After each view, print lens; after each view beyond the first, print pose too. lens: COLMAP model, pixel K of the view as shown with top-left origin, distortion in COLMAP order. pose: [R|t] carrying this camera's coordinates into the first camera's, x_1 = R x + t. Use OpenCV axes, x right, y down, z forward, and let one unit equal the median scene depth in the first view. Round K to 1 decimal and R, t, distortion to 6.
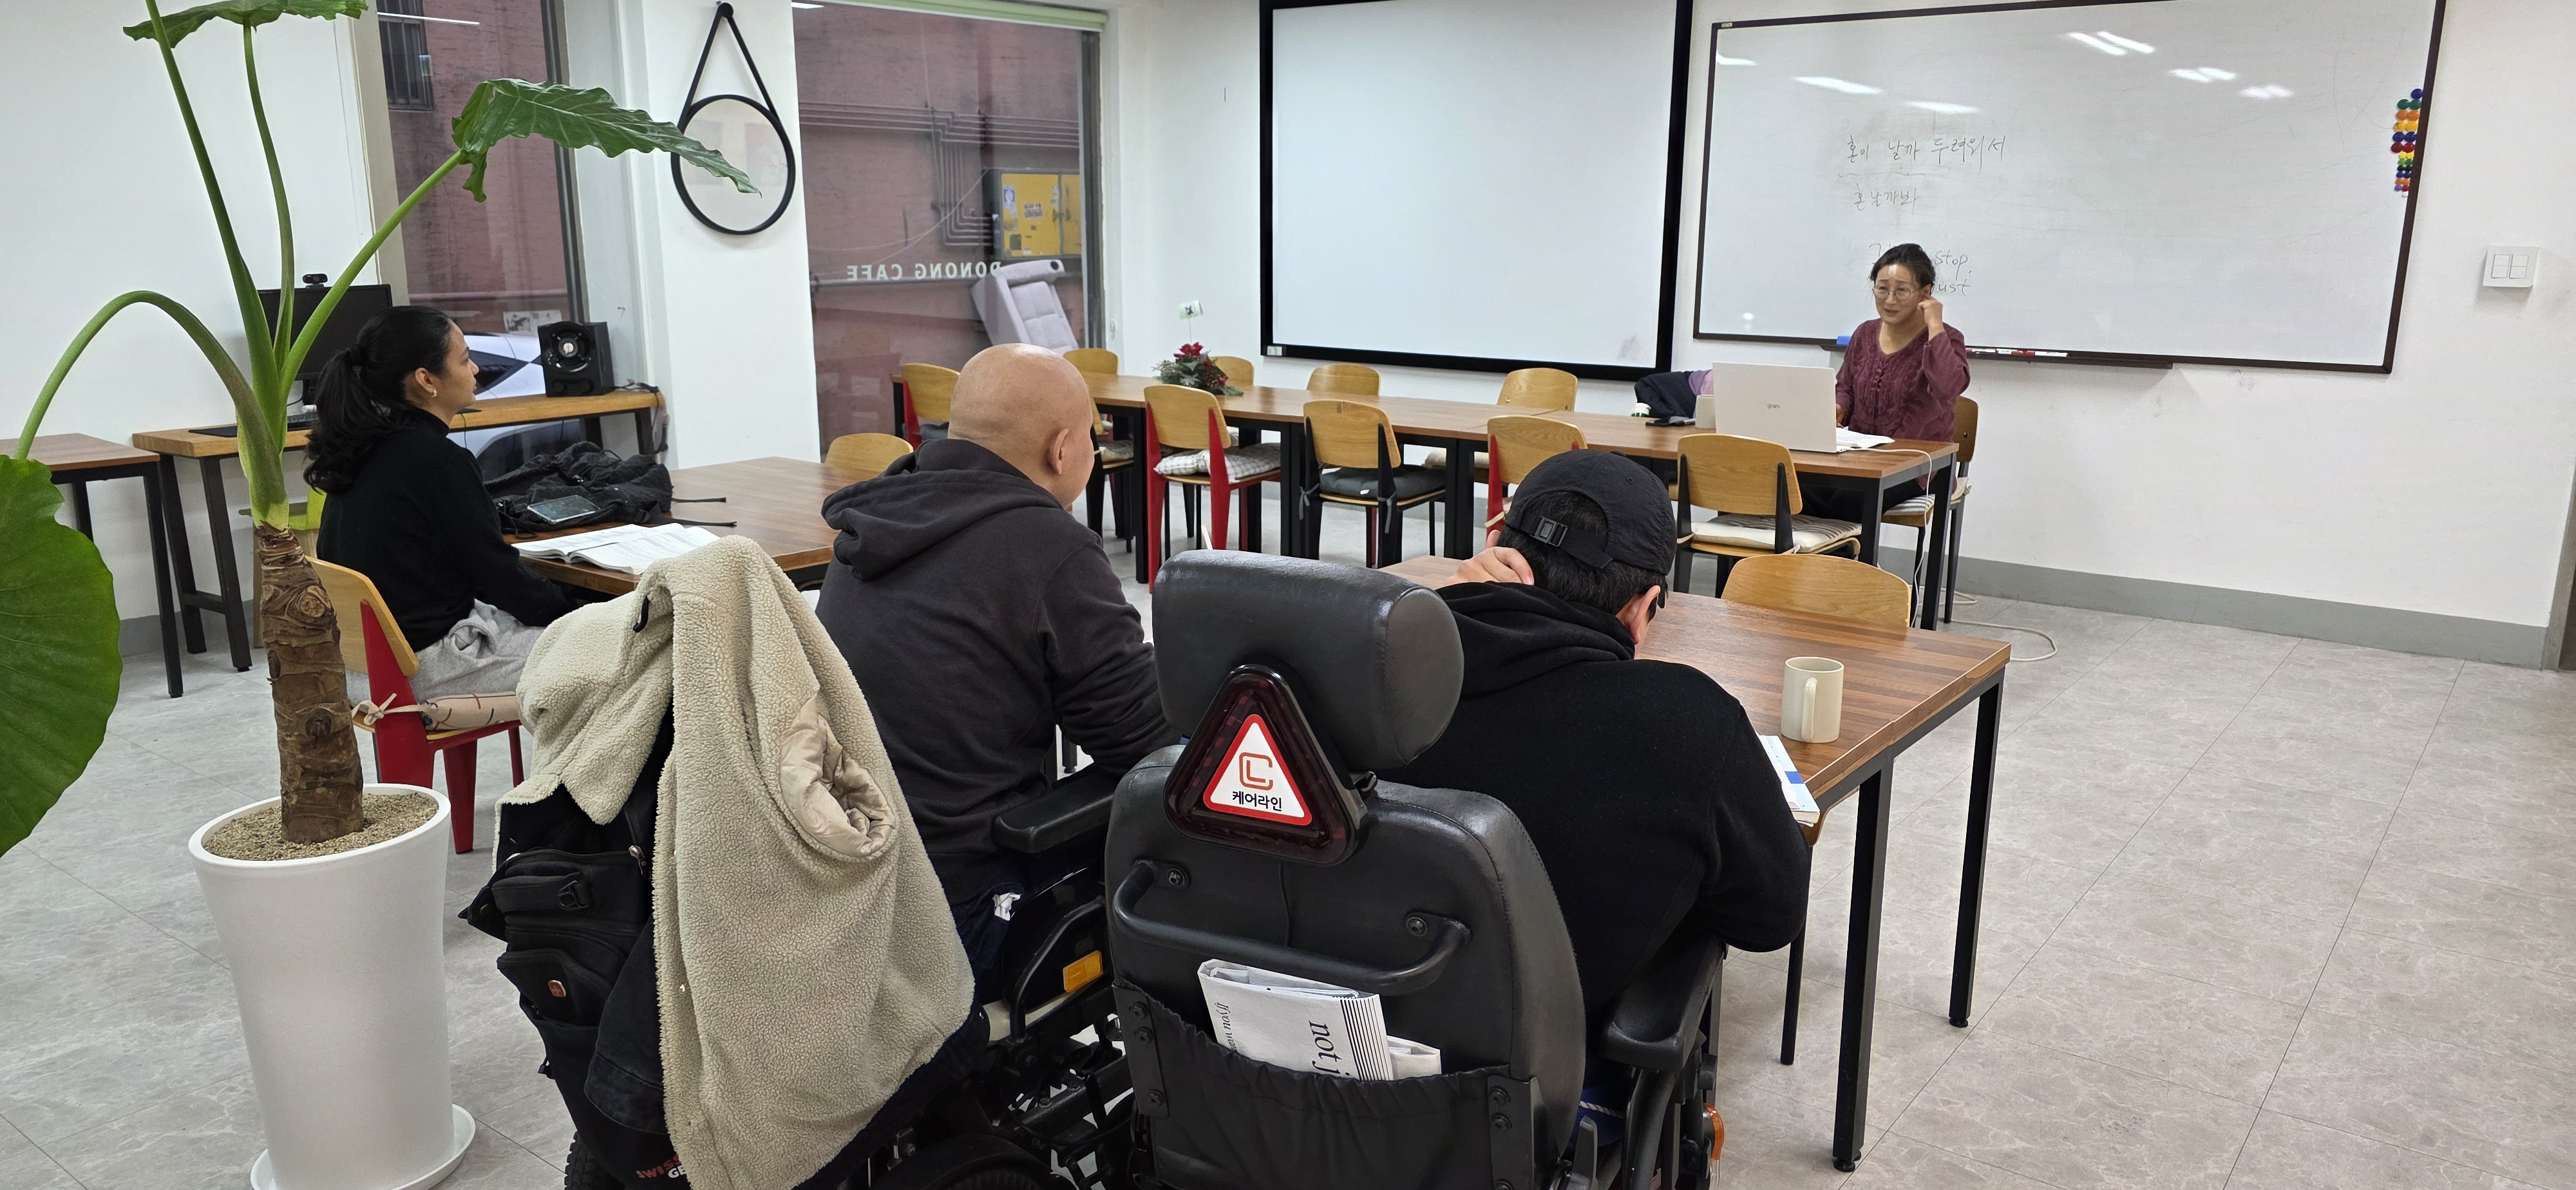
lens RADIAL K [[1727.0, 0, 1335.9], [0, 1727.0, 592.2], [0, 0, 1]] dist [0.022247, -0.003543]
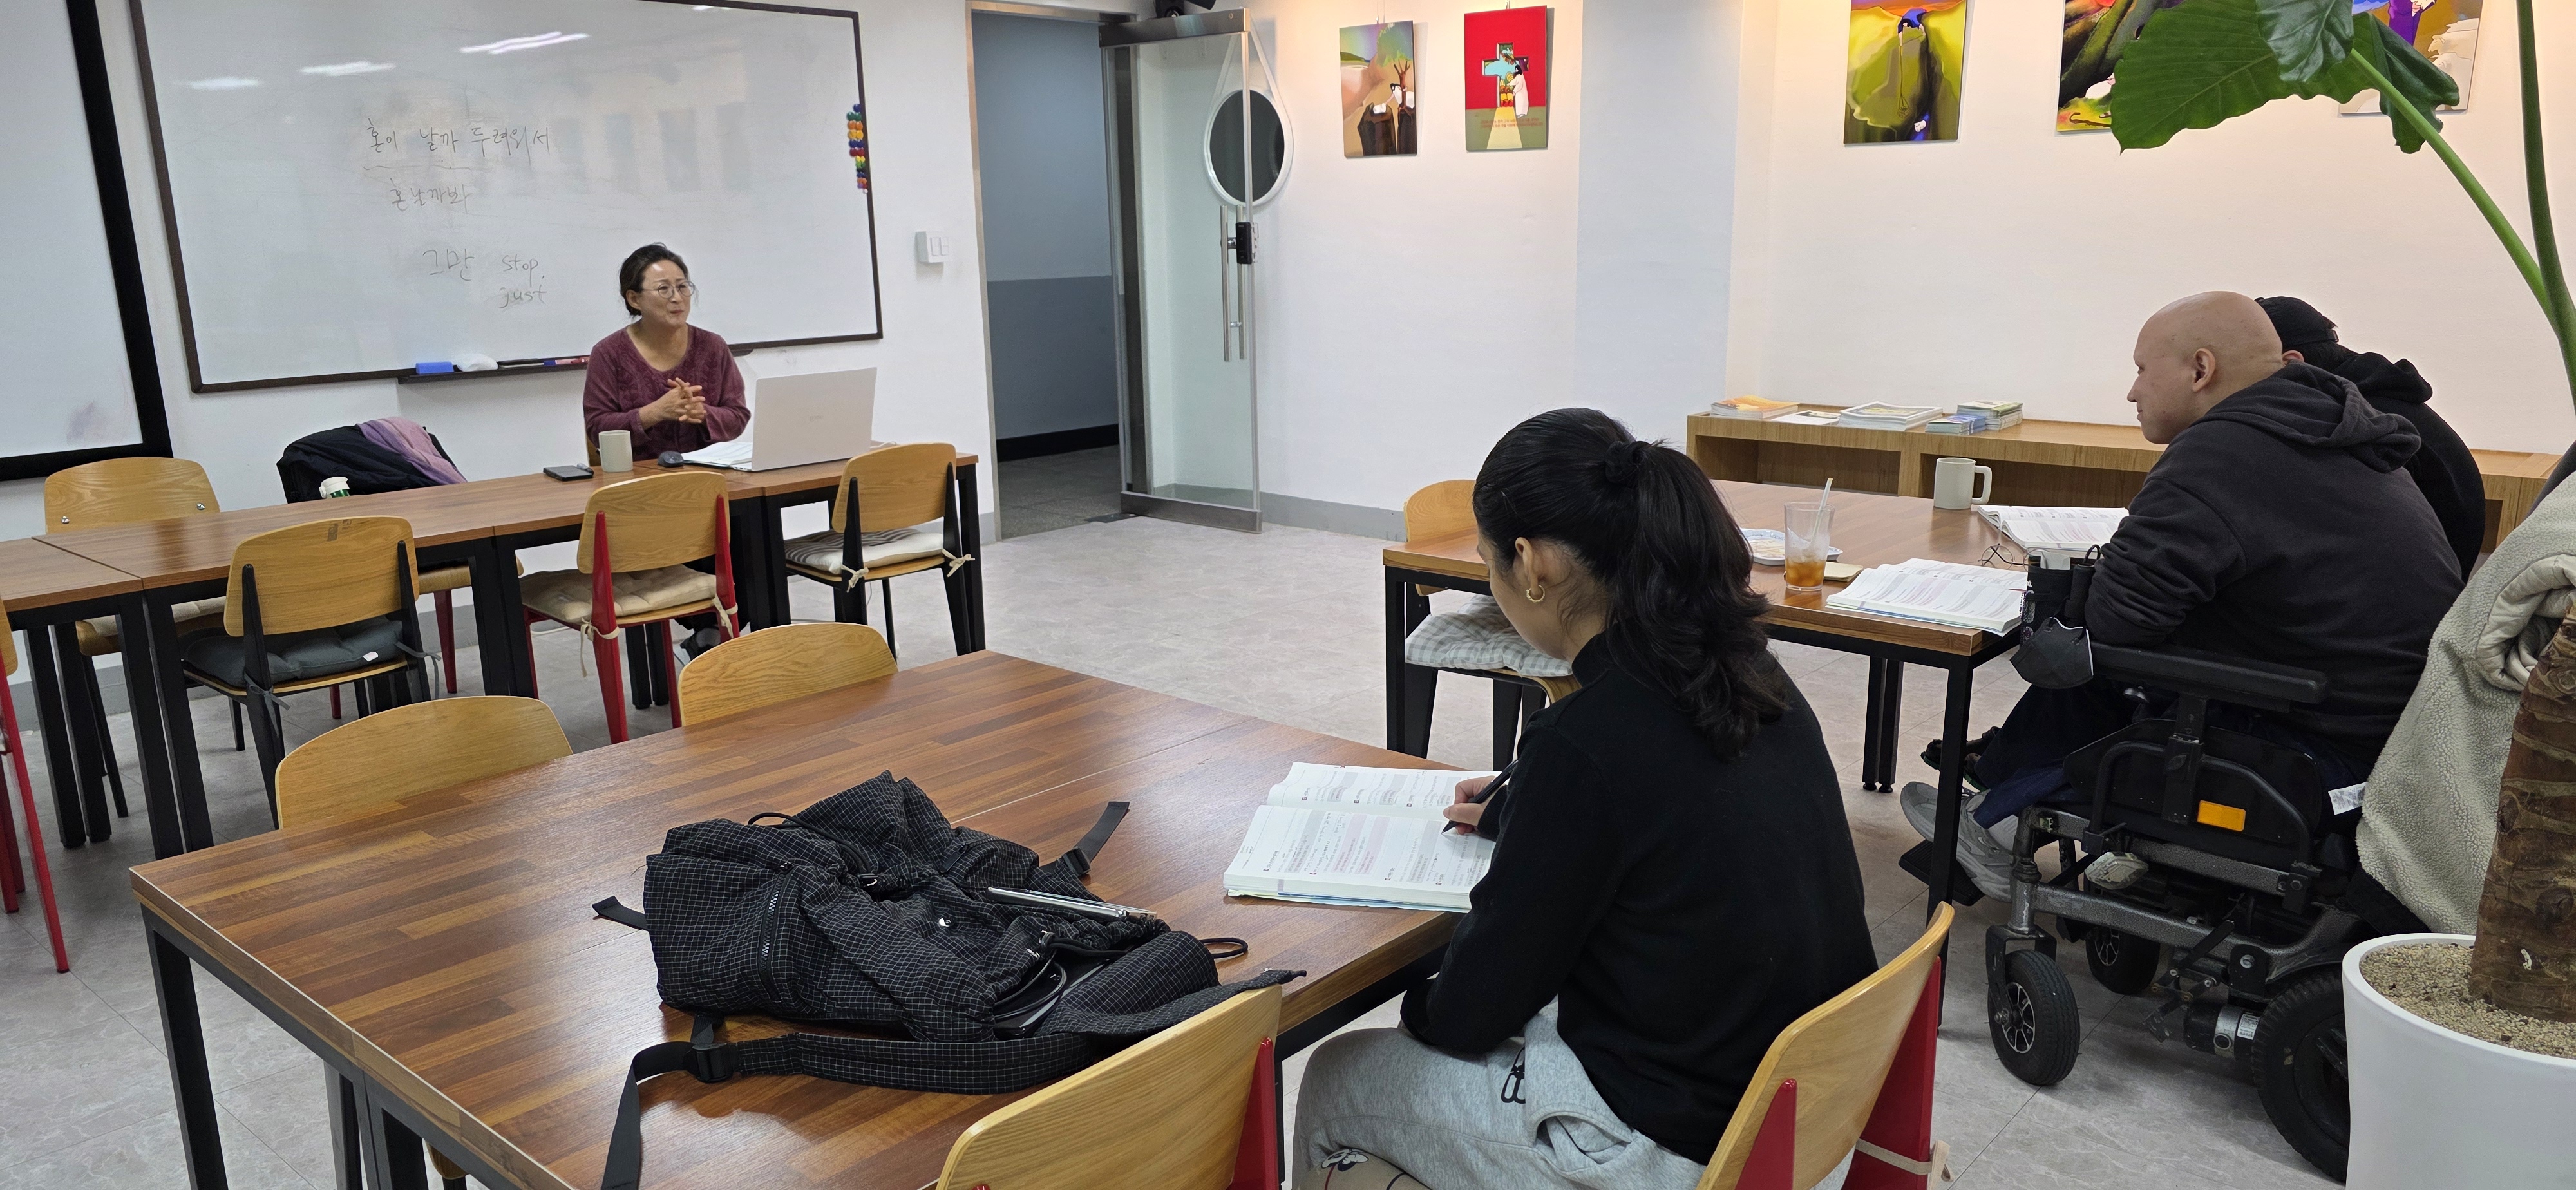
lens RADIAL K [[1727.0, 0, 1288.3], [0, 1727.0, 603.0], [0, 0, 1]] dist [0.022247, -0.003543]
pose [[0.085796, -0.232077, 0.968906, -0.558358], [0.232850, 0.950231, 0.206985, -0.127385], [-0.968721, 0.207852, 0.135565, 0.568067]]
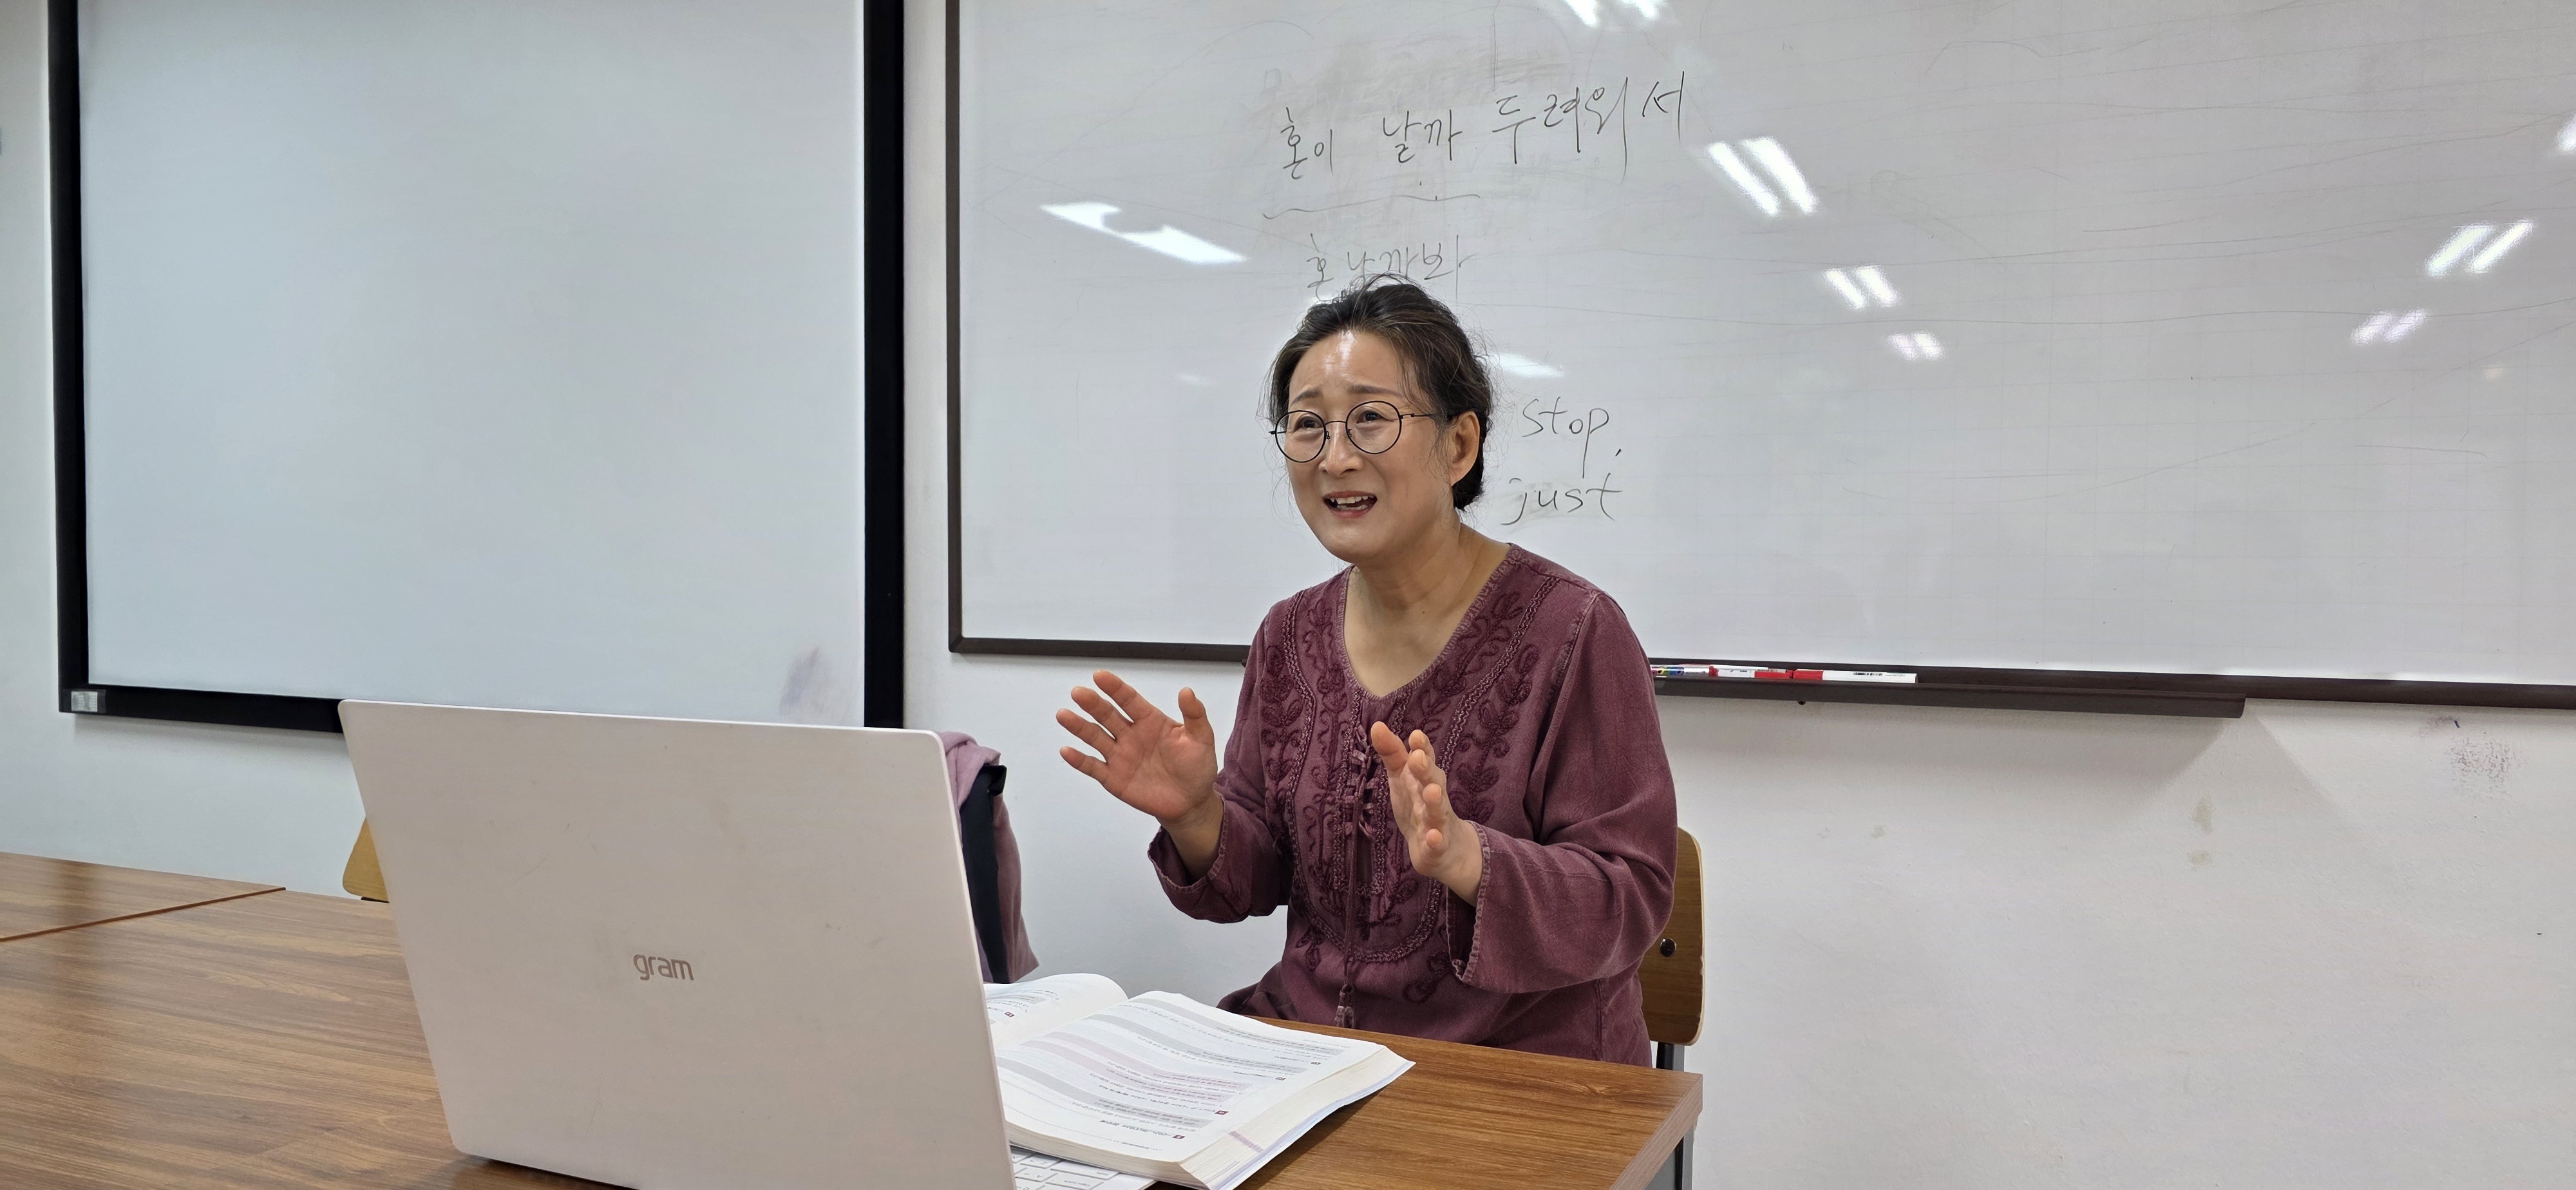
lens RADIAL K [[1727.0, 0, 1291.8], [0, 1727.0, 587.2], [0, 0, 1]] dist [0.022247, -0.003543]
pose [[0.984551, -0.015156, 0.174441, 0.253316], [0.046696, 0.982894, -0.178152, -0.104173], [-0.168757, 0.183546, 0.968417, 0.718463]]
